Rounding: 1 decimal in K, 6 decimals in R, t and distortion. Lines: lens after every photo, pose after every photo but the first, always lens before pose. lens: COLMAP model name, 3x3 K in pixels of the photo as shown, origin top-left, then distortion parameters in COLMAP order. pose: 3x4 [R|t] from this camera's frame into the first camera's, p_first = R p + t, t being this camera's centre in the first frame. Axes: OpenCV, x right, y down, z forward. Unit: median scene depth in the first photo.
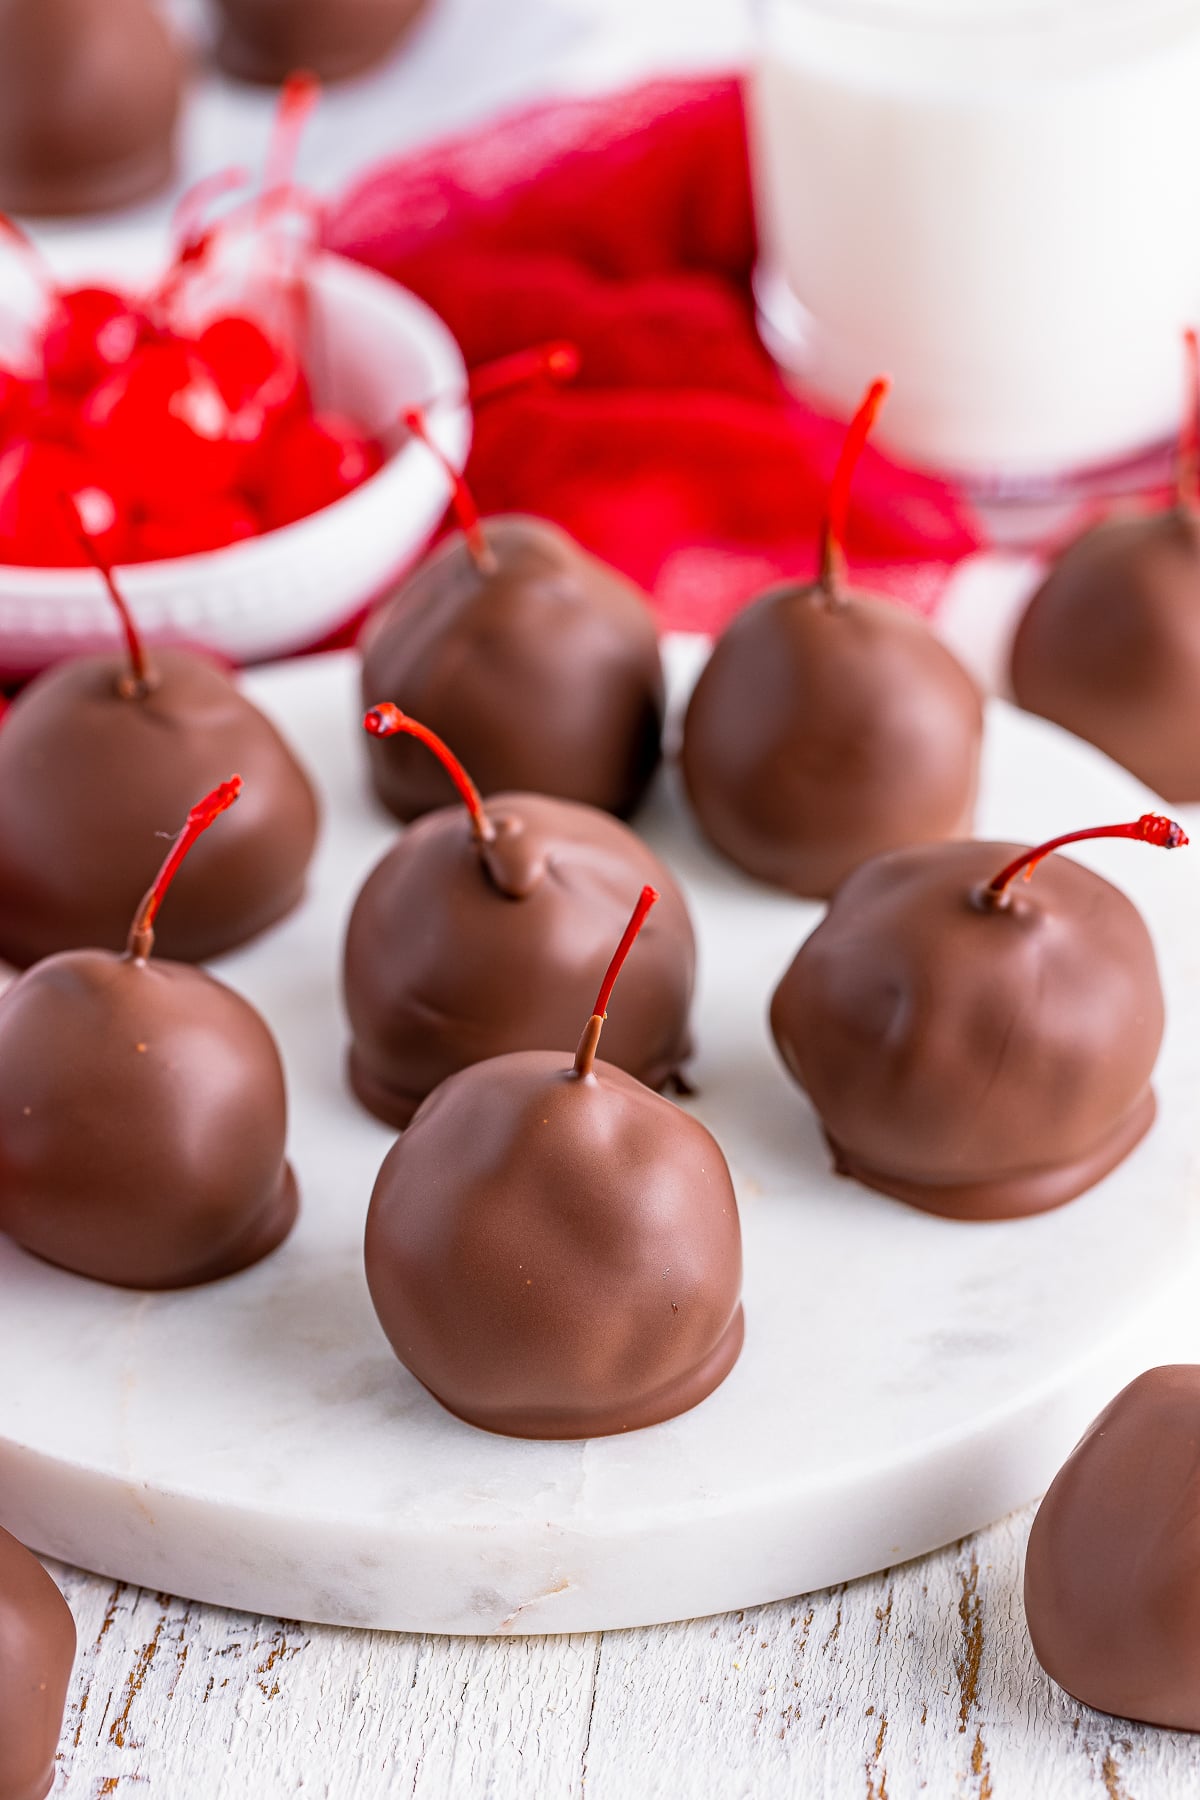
lens RADIAL K [[6273.0, 0, 600.0], [0, 6273.0, 900.0], [0, 0, 1]] dist [-0.709205, 10.529481]
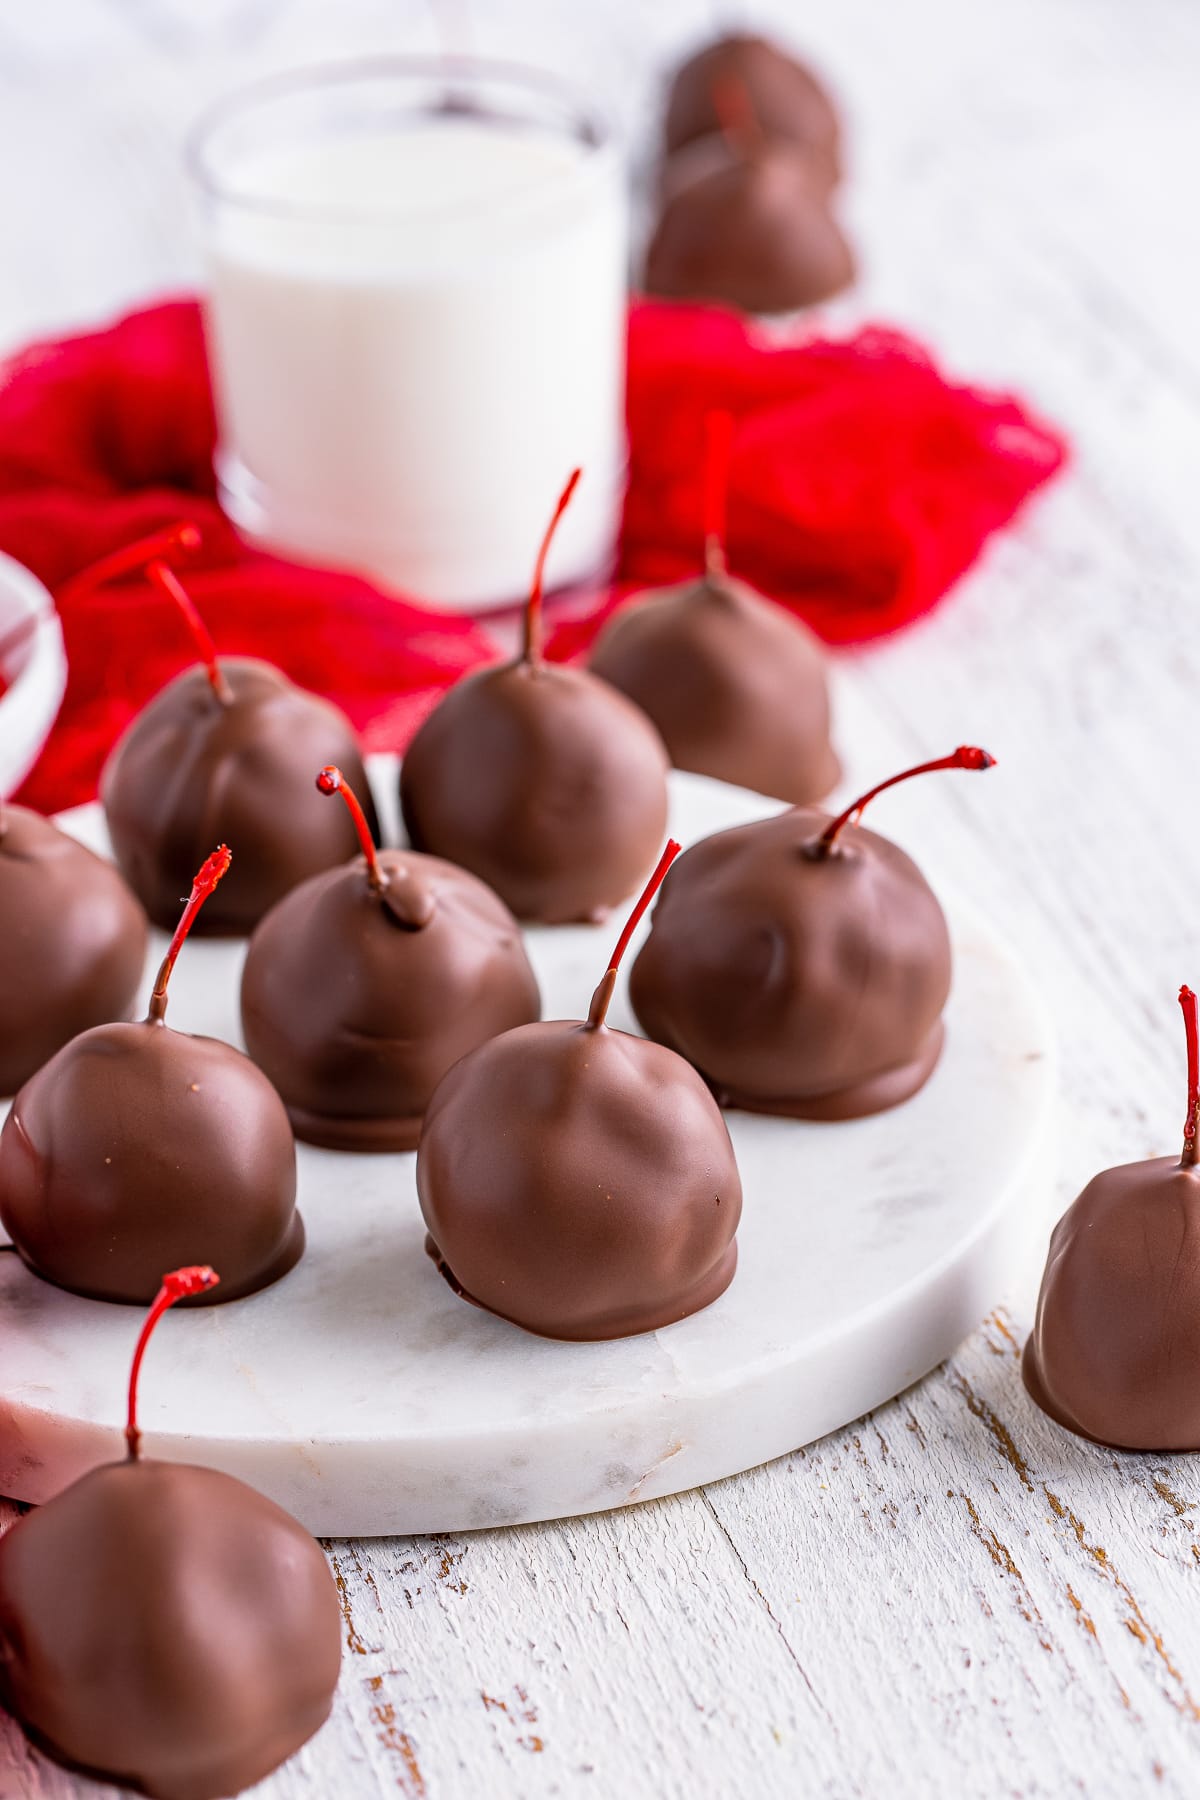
lens RADIAL K [[6273.0, 0, 600.0], [0, 6273.0, 900.0], [0, 0, 1]] dist [-0.709205, 10.529481]
pose [[0.927278, -0.166945, 0.335090, -0.397029], [0.197984, 0.978339, -0.060453, 0.076517], [-0.317740, 0.122399, 0.940245, -0.121580]]
